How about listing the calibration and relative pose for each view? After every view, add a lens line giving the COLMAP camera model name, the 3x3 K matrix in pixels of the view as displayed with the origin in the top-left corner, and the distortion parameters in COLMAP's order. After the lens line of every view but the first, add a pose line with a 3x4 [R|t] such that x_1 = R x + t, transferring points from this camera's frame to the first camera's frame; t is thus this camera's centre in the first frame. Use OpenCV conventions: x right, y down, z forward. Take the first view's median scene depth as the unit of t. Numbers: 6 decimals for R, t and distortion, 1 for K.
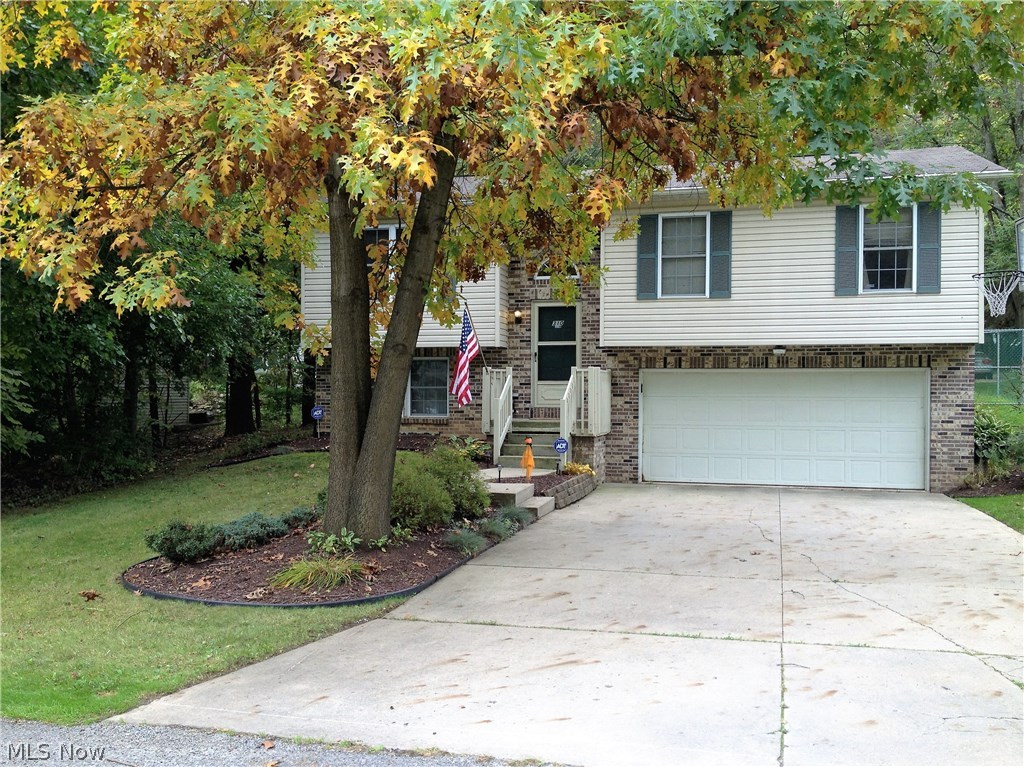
lens RADIAL K [[871.2, 0, 512.0], [0, 871.2, 376.3], [0, 0, 1]] dist [0.080293, 0.004967]
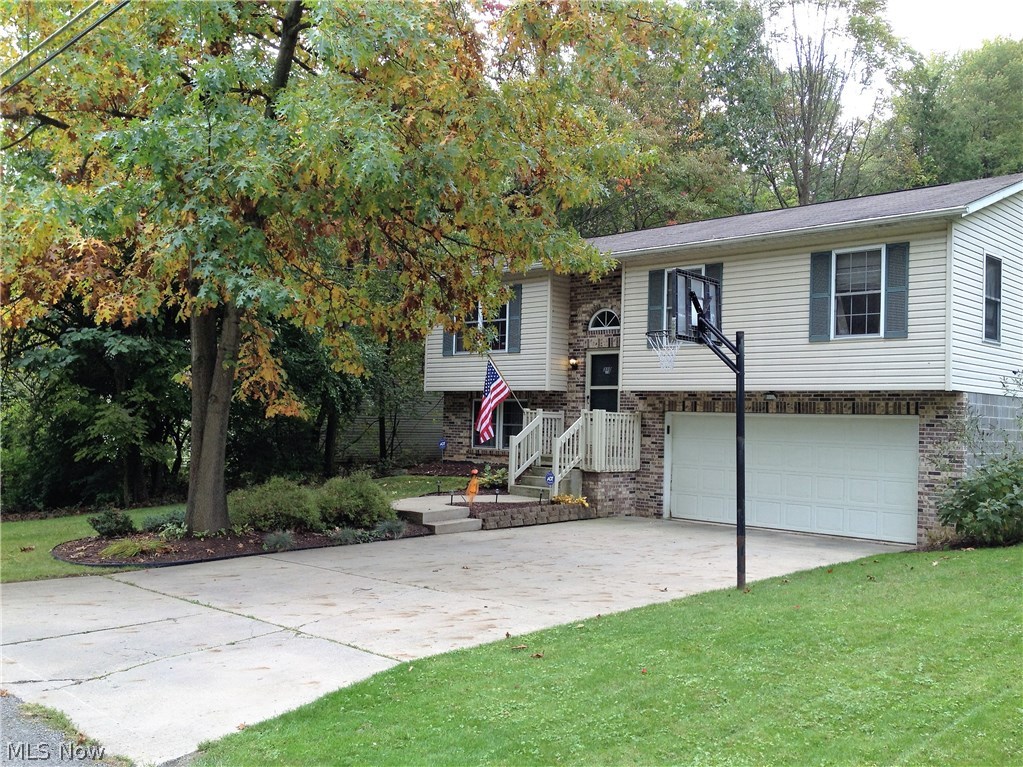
lens RADIAL K [[955.2, 0, 511.4], [0, 955.2, 390.0], [0, 0, 1]] dist [0.137149, 0.000000]
pose [[0.866968, 0.004210, -0.498347, 0.598707], [-0.019292, 0.999498, -0.025119, -0.002230], [0.497991, 0.031391, 0.866614, -0.120022]]
